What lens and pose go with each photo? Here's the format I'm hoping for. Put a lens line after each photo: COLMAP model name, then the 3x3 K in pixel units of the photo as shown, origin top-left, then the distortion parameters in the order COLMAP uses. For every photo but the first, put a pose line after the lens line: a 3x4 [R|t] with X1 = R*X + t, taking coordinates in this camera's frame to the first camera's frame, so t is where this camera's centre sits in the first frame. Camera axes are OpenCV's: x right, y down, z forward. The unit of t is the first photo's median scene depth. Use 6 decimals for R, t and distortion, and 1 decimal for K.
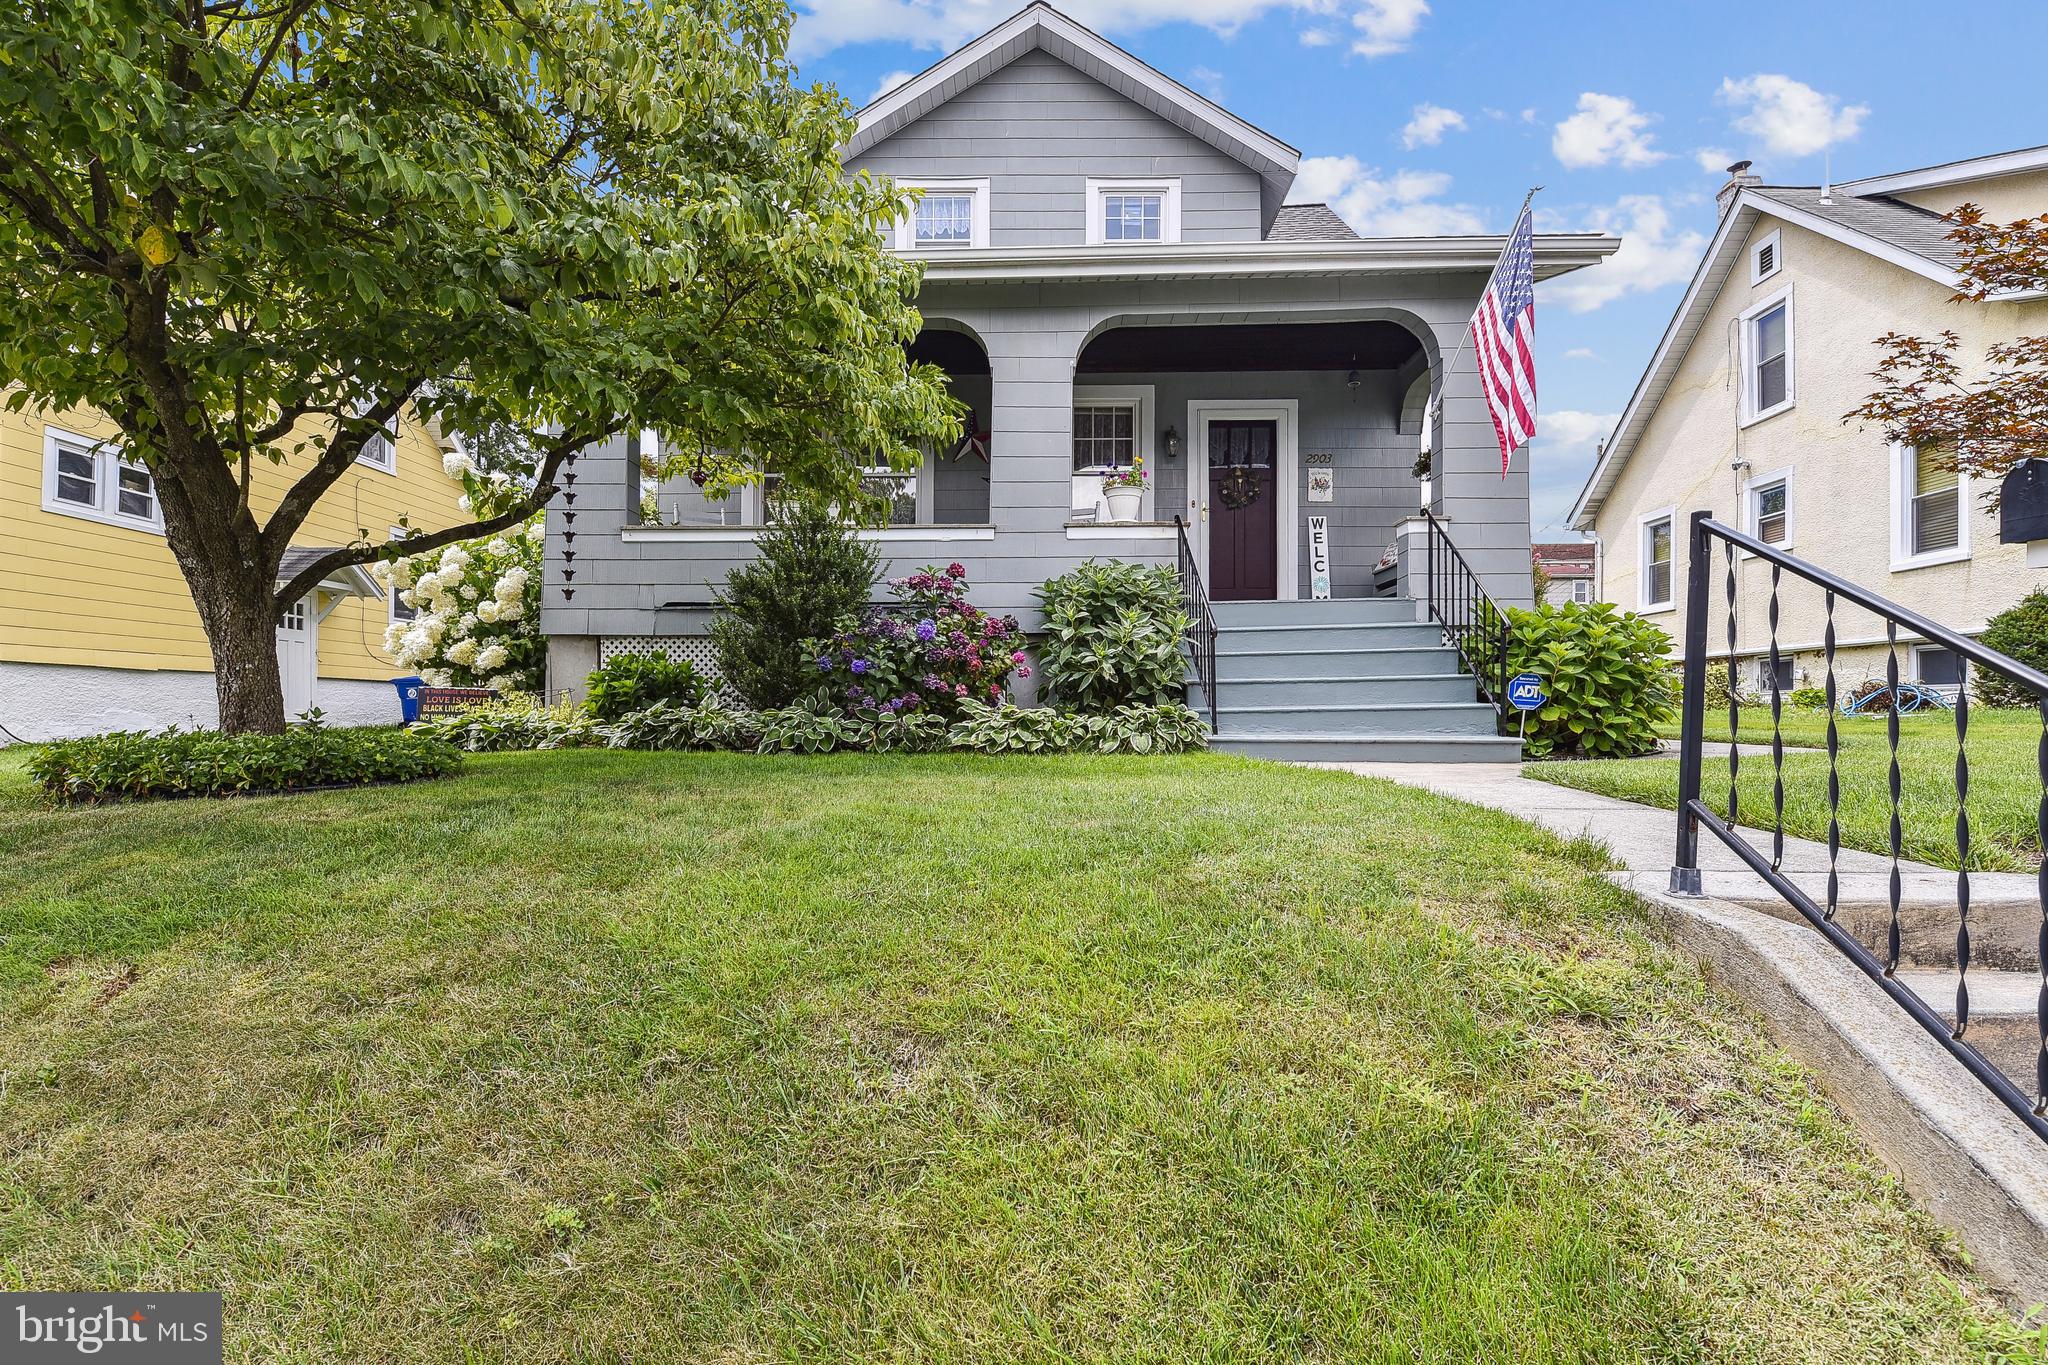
lens RADIAL K [[894.5, 0, 1017.2], [0, 894.5, 683.3], [0, 0, 1]] dist [0.001474, -0.009642]
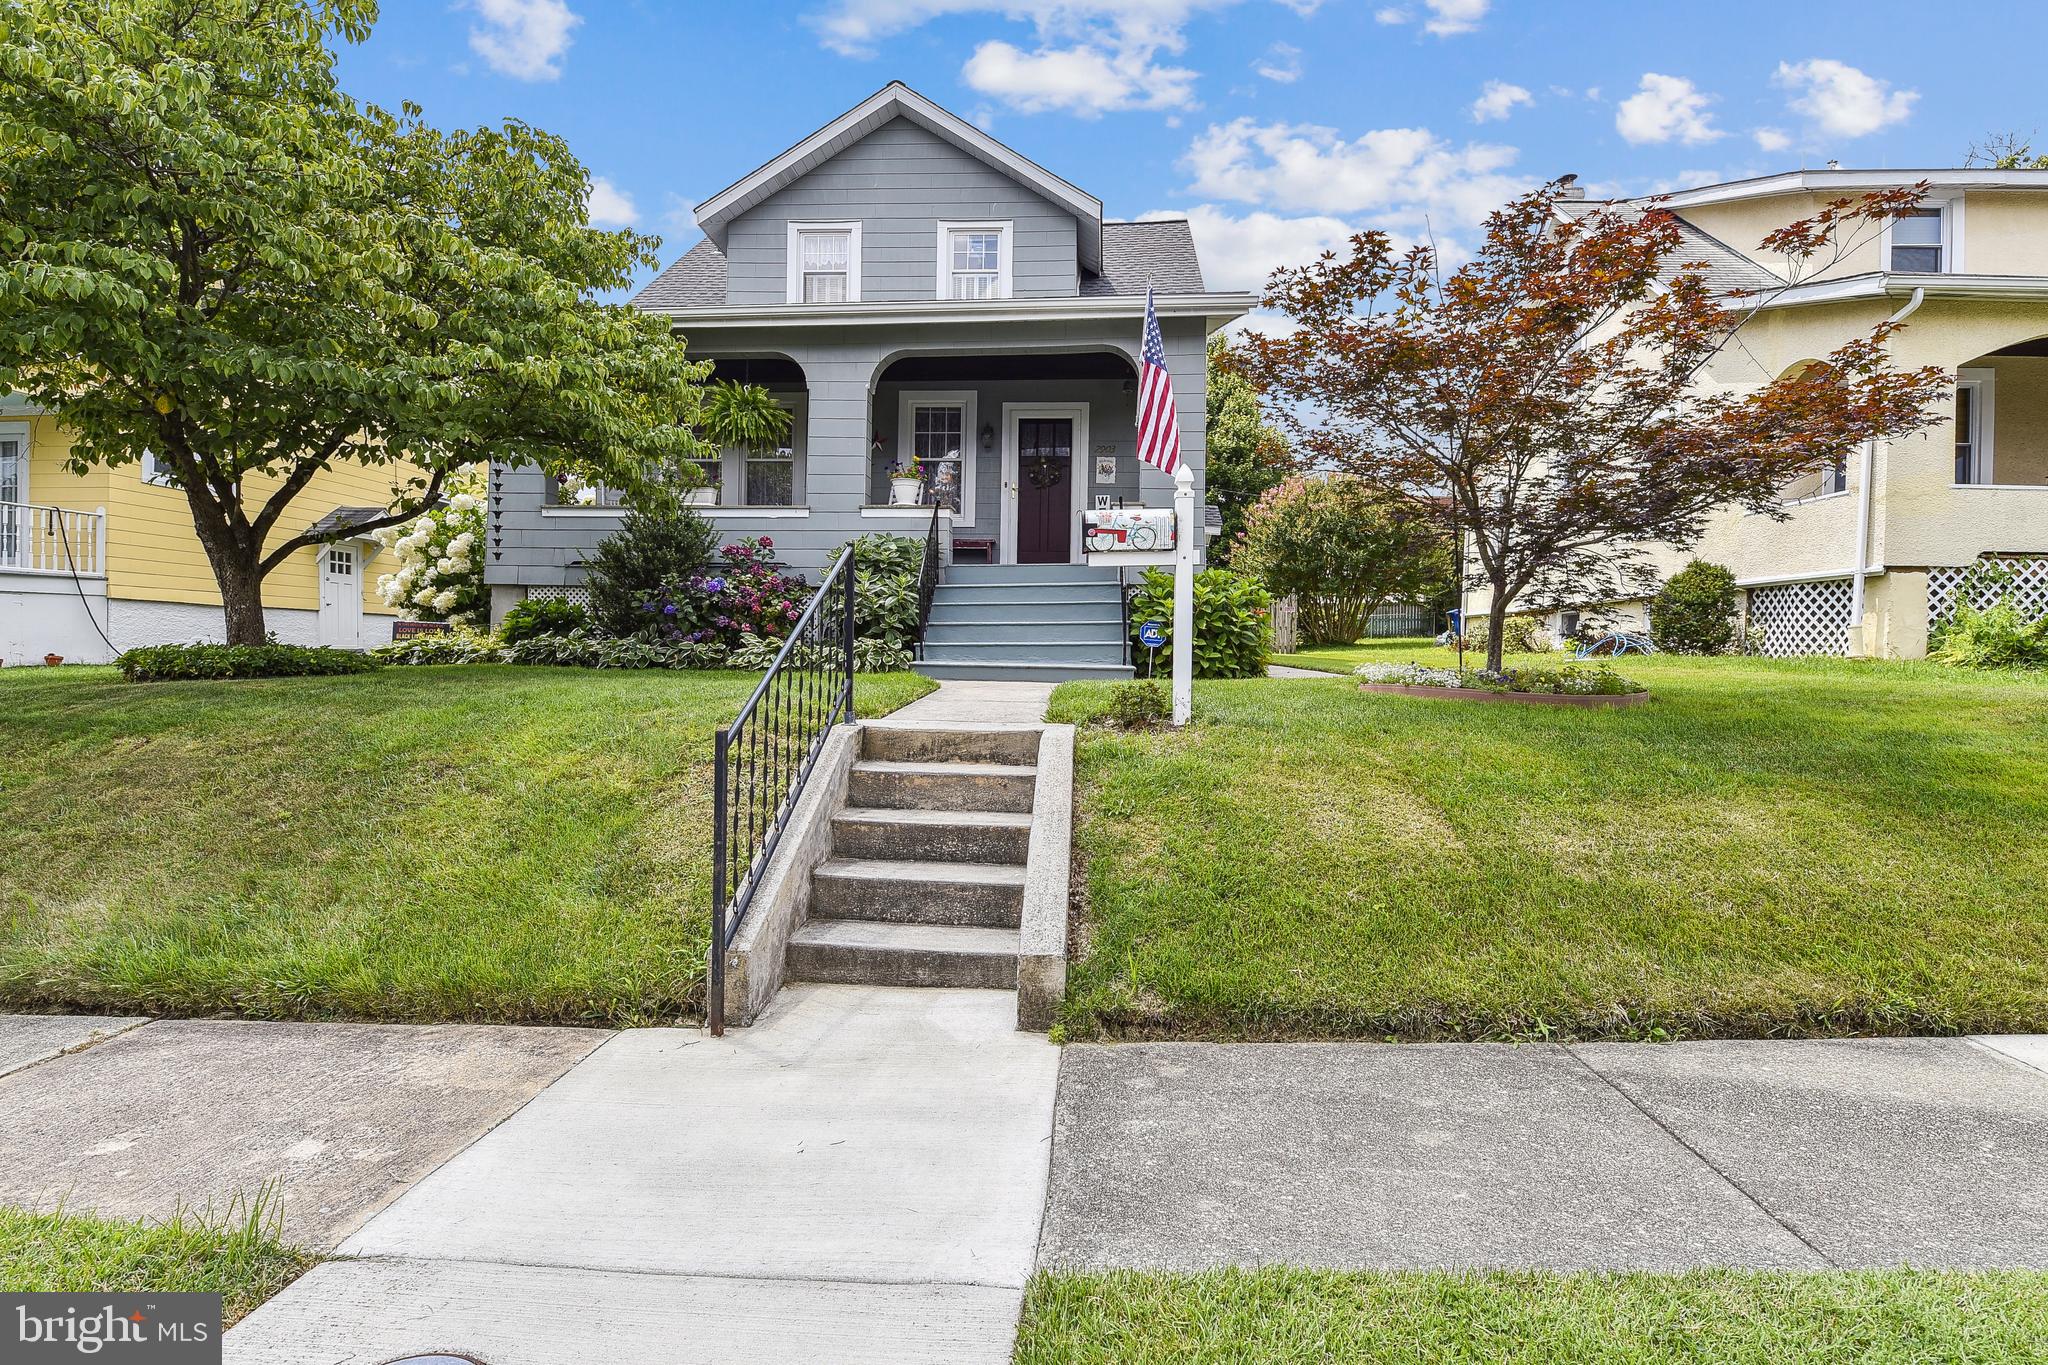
lens RADIAL K [[861.1, 0, 1024.5], [0, 861.1, 645.3], [0, 0, 1]] dist [-0.002107, -0.007459]
pose [[0.999007, 0.013515, -0.042459, 0.379802], [-0.012560, 0.999664, 0.022684, -0.000740], [0.042752, -0.022128, 0.998841, -0.308216]]
